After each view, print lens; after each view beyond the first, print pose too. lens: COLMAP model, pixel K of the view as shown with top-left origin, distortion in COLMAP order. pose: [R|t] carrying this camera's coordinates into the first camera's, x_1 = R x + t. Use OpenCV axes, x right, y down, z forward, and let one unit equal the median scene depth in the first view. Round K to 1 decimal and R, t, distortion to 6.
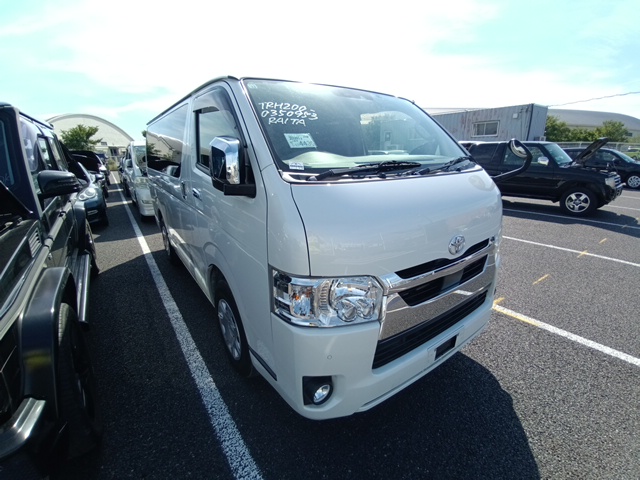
lens RADIAL K [[314.8, 0, 320.9], [0, 314.8, 235.4], [0, 0, 1]] dist [0.001732, -0.002477]
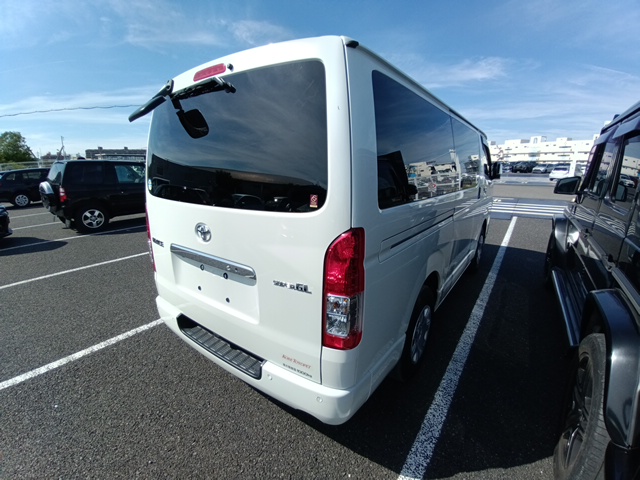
lens RADIAL K [[314.8, 0, 319.8], [0, 314.8, 246.7], [0, 0, 1]] dist [0.001732, -0.002477]
pose [[-0.382771, -0.207633, 0.900208, -0.788487], [0.250613, 0.914542, 0.317500, -0.283995], [-0.889202, 0.347134, -0.298025, 1.153178]]
